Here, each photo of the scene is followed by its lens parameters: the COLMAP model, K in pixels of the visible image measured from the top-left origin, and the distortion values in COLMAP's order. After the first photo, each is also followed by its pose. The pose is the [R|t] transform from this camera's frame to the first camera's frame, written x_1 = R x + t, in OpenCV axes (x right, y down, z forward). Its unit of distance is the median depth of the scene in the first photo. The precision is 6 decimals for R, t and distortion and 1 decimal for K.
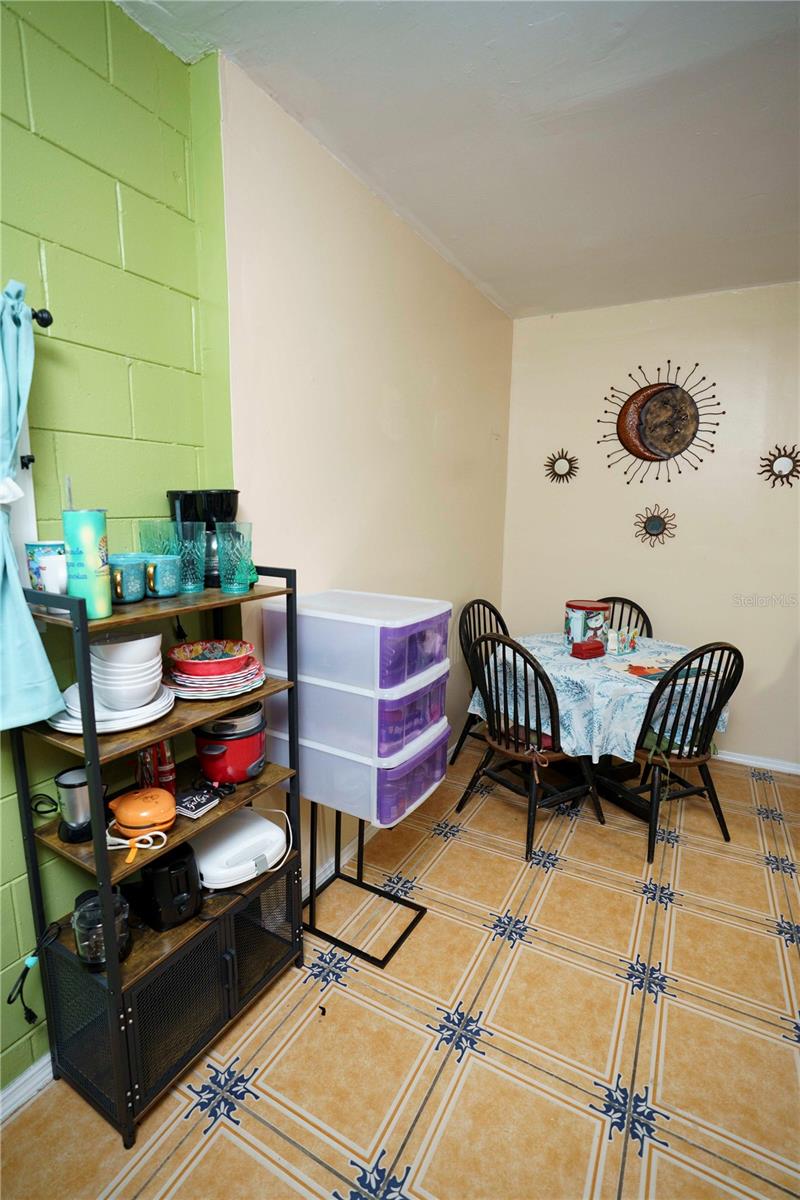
lens RADIAL K [[560.6, 0, 402.2], [0, 560.6, 599.4], [0, 0, 1]] dist [-0.067435, 0.026599]
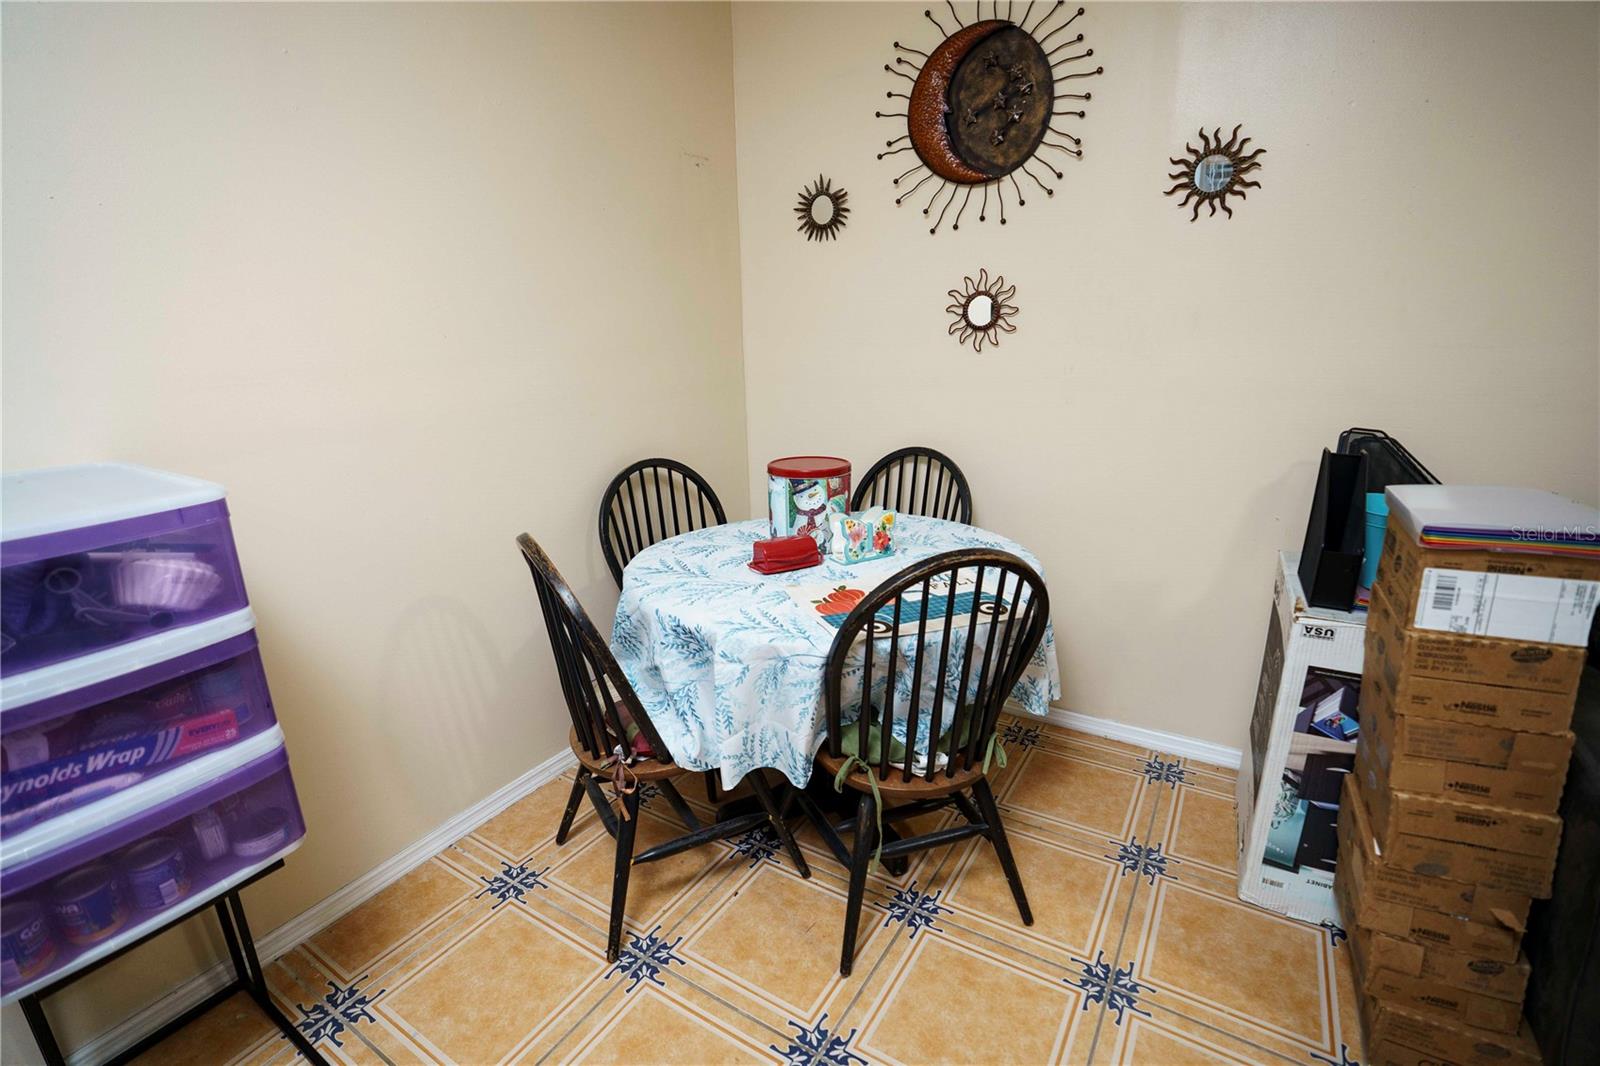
lens RADIAL K [[745.7, 0, 797.5], [0, 745.7, 541.9], [0, 0, 1]] dist [-0.076583, 0.036196]
pose [[0.997388, -0.019247, -0.069611, 0.401196], [0.027668, 0.992131, 0.122108, -0.005715], [0.066713, -0.123715, 0.990073, 0.319288]]
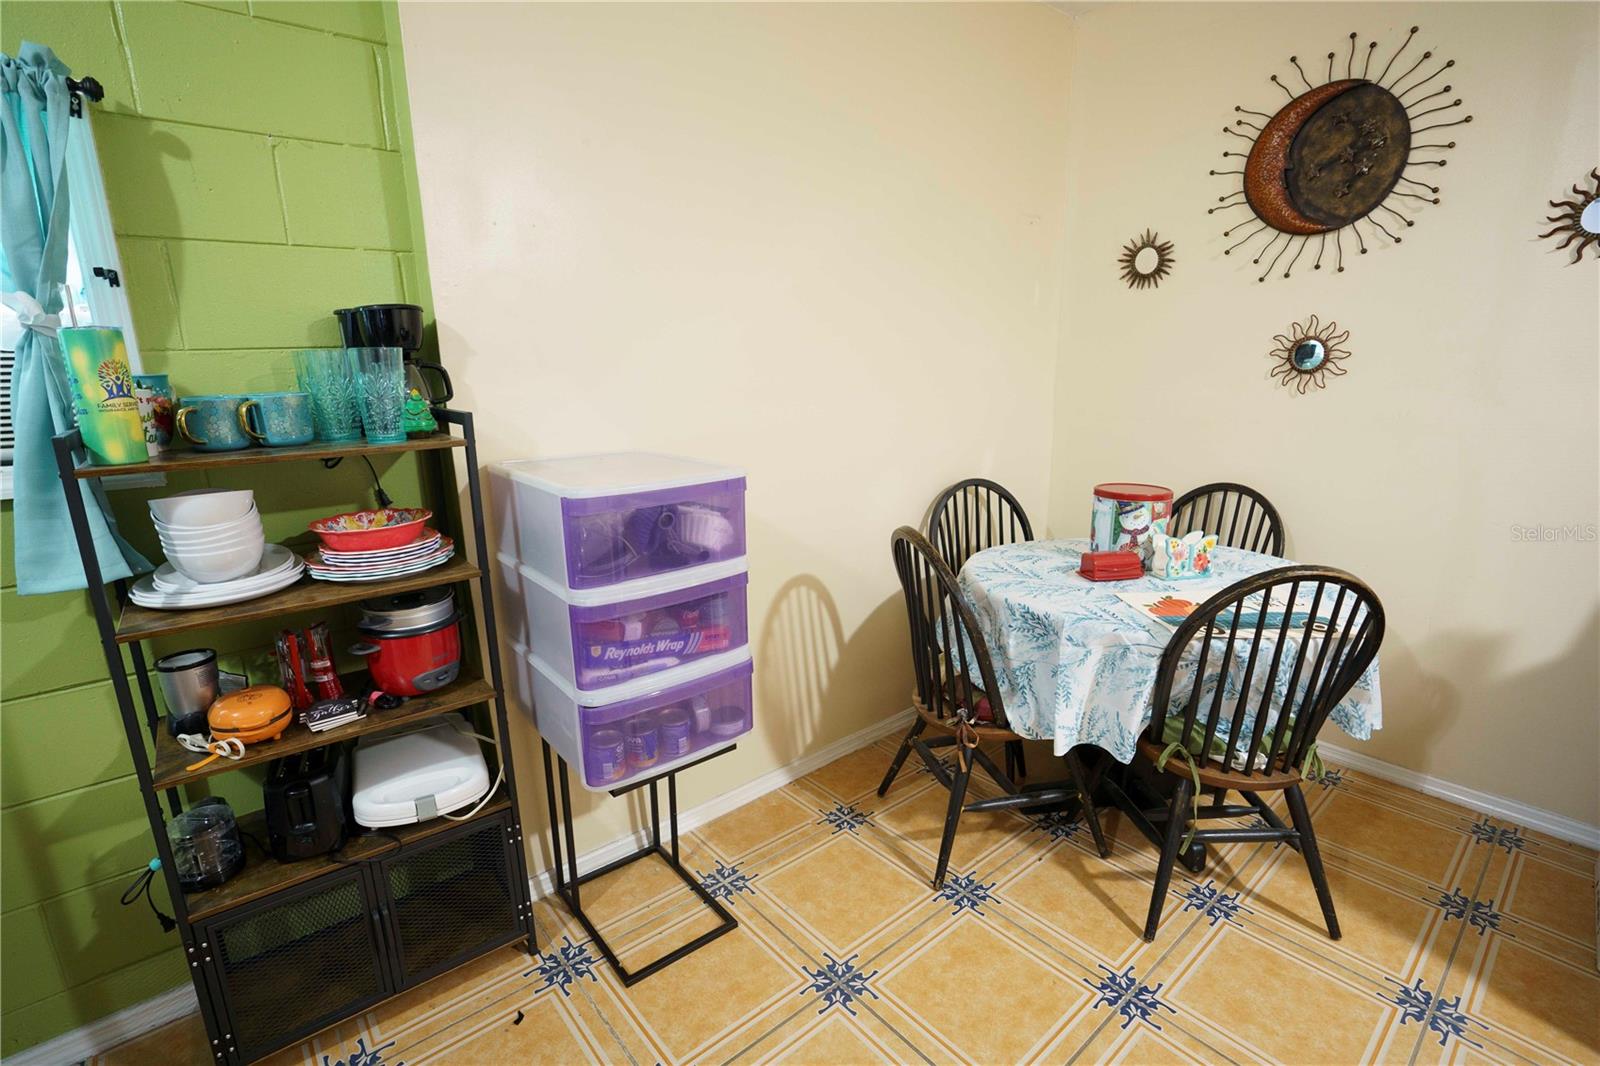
lens RADIAL K [[747.5, 0, 794.2], [0, 747.5, 542.9], [0, 0, 1]] dist [-0.067435, 0.026599]
pose [[0.929034, 0.056185, -0.365704, 0.313738], [-0.029758, 0.996547, 0.077509, 0.015530], [0.368796, -0.061126, 0.927498, 0.157394]]
